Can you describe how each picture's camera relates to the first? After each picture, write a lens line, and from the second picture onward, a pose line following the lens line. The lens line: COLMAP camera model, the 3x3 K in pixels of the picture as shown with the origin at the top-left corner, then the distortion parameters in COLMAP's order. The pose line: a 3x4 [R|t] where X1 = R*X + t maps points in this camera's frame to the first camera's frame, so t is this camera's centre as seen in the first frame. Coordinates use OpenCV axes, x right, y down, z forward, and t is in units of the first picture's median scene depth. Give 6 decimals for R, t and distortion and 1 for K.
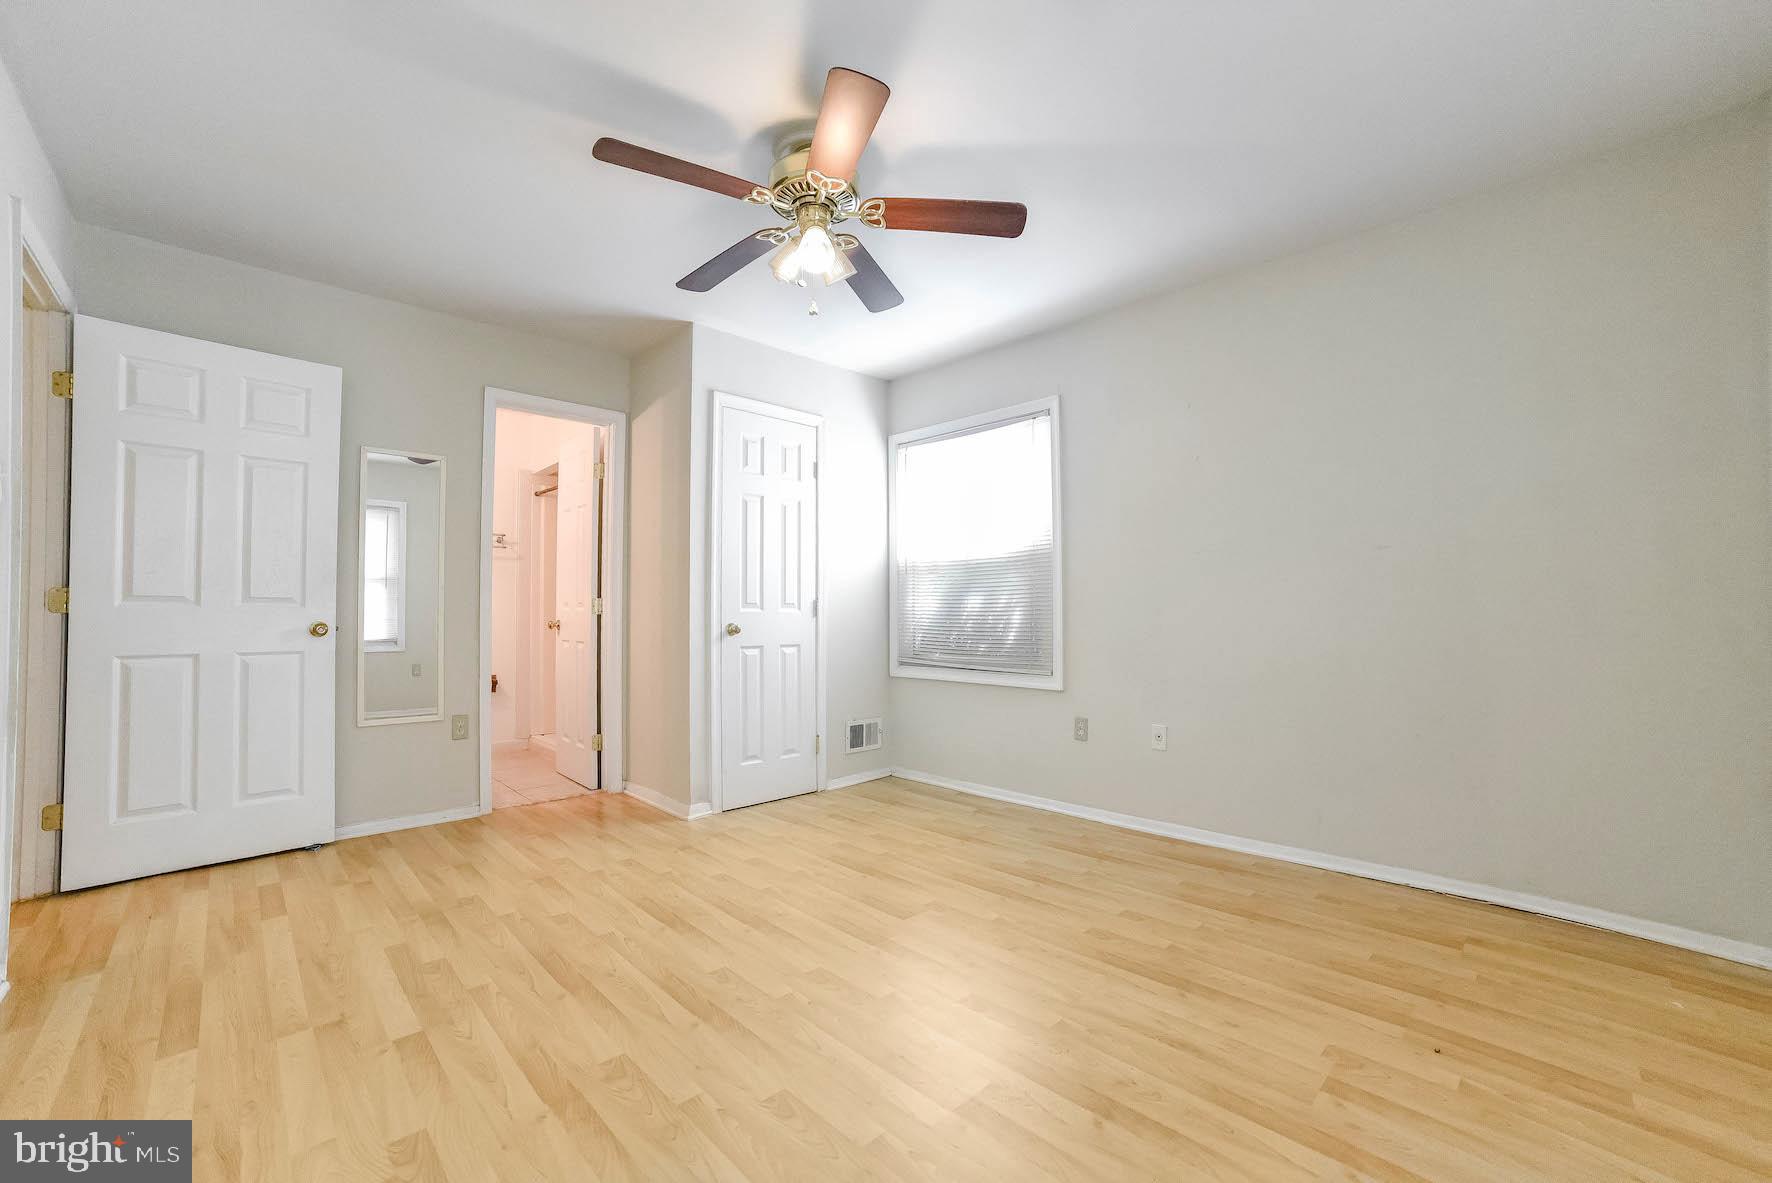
lens RADIAL K [[711.3, 0, 889.0], [0, 711.3, 602.6], [0, 0, 1]] dist [-0.097616, 0.039270]
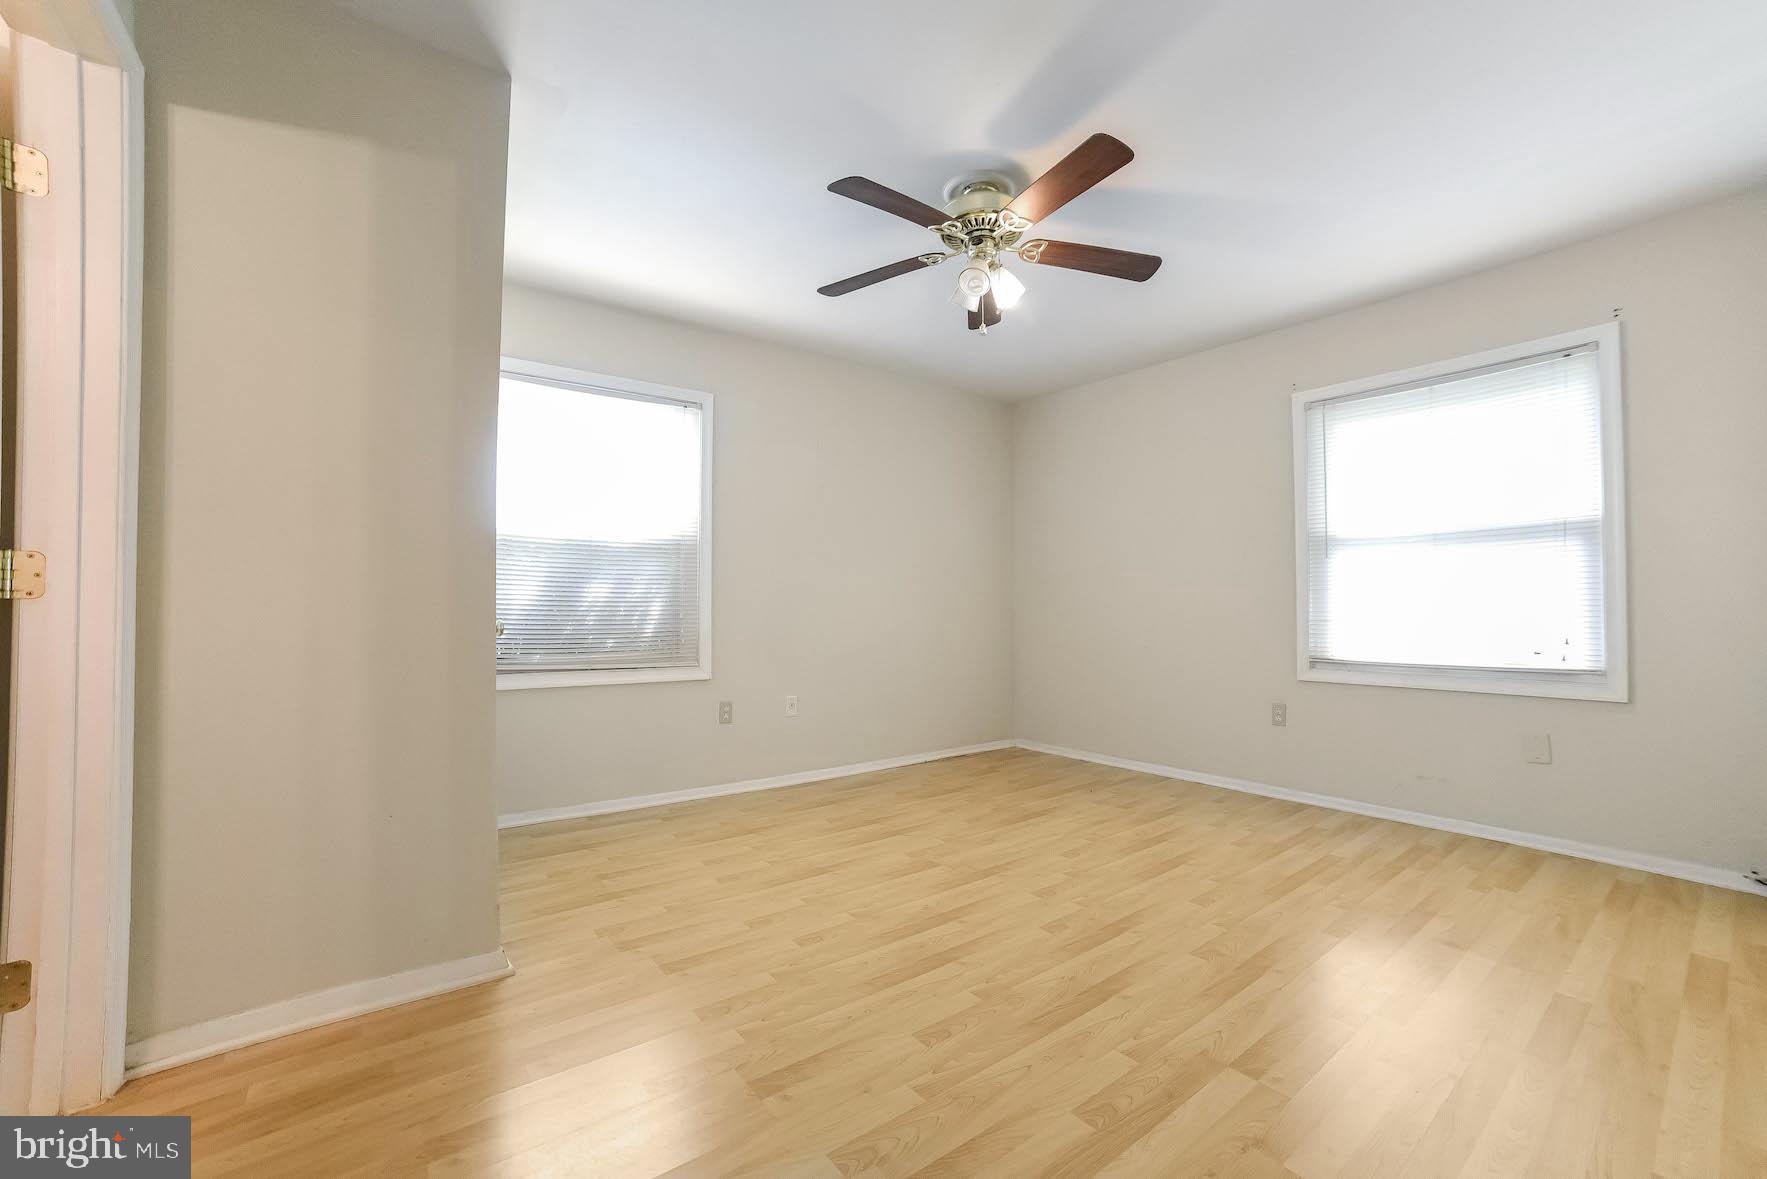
lens RADIAL K [[709.3, 0, 886.5], [0, 709.3, 600.6], [0, 0, 1]] dist [-0.097616, 0.039270]
pose [[0.121273, 0.016004, 0.992490, -0.758358], [-0.019505, 0.999715, -0.013737, 0.018285], [-0.992428, -0.017692, 0.121551, 0.623171]]
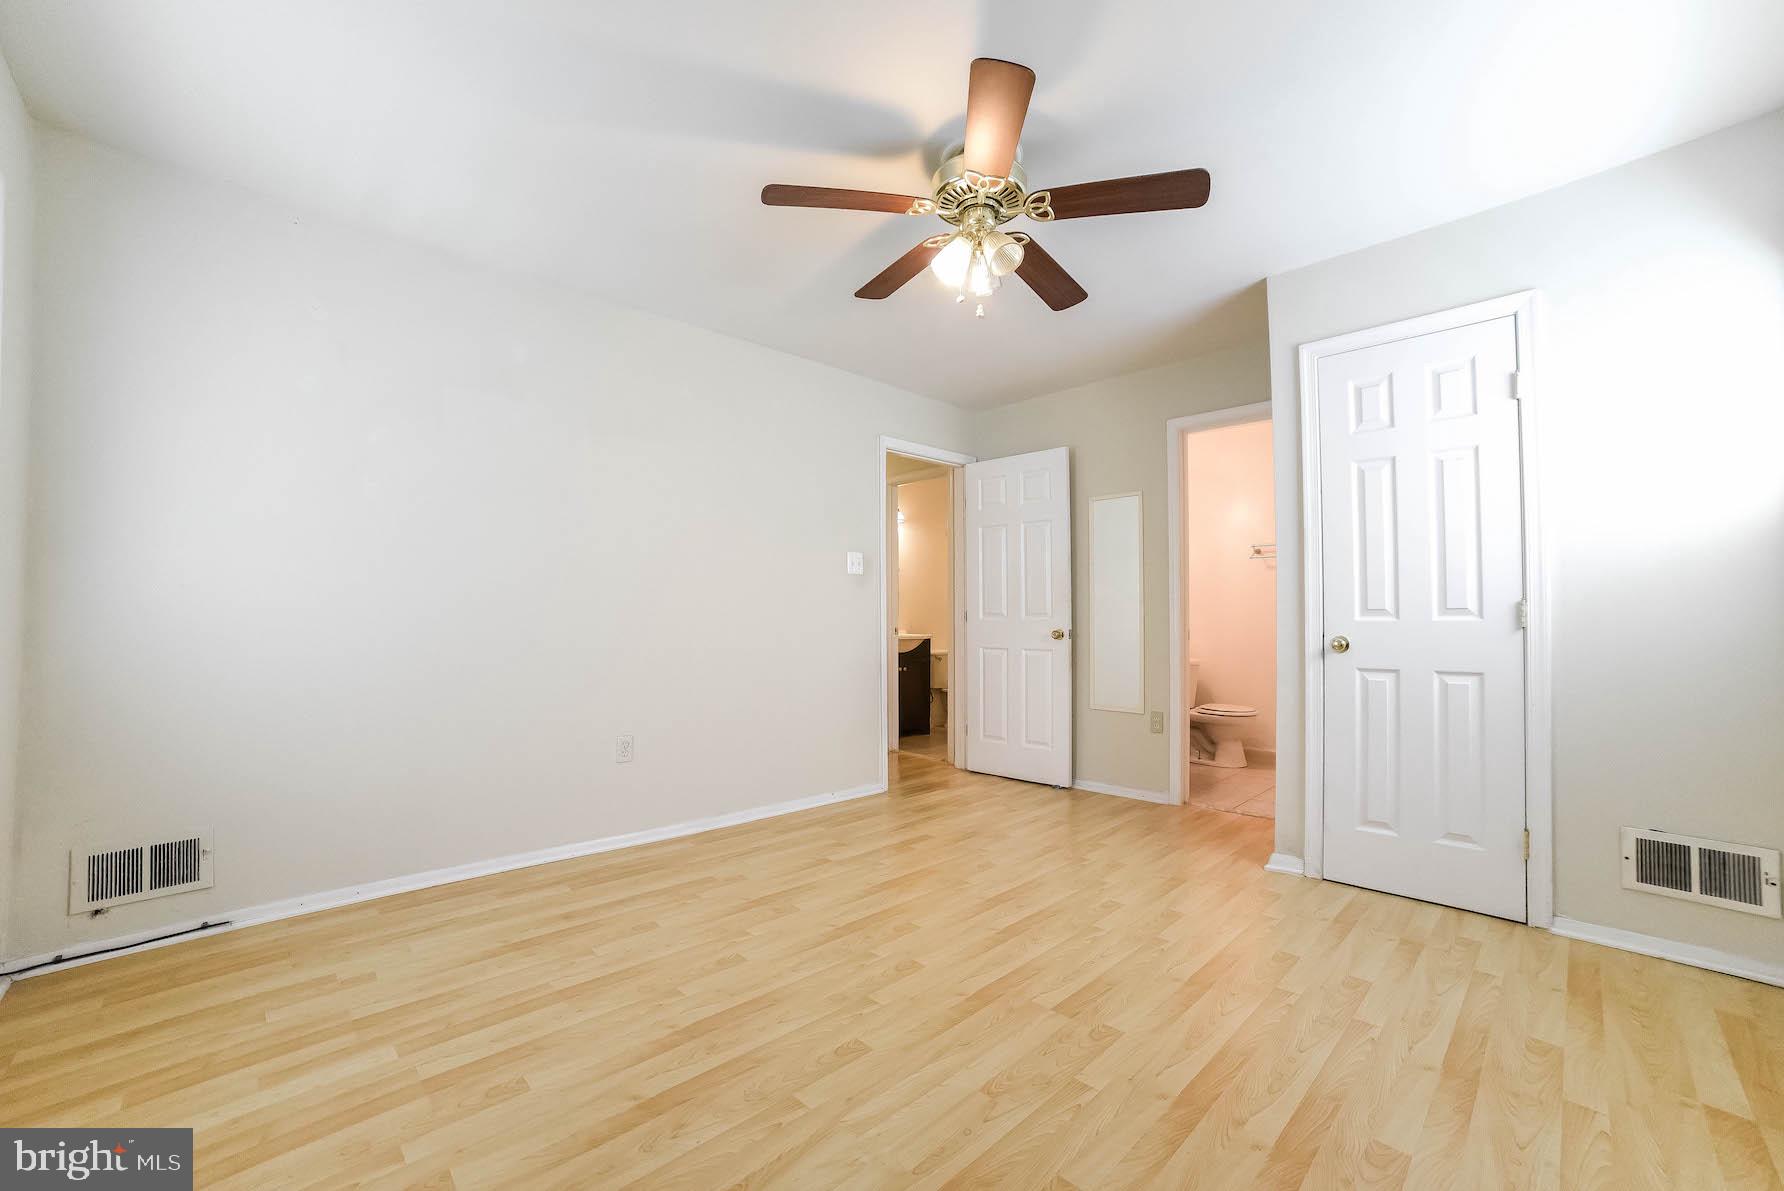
lens RADIAL K [[716.1, 0, 895.0], [0, 716.1, 606.7], [0, 0, 1]] dist [-0.097616, 0.039270]
pose [[-0.000895, -0.020814, -0.999783, 0.533973], [0.013859, 0.999687, -0.020824, 0.006339], [0.999904, -0.013874, -0.000606, 0.539568]]
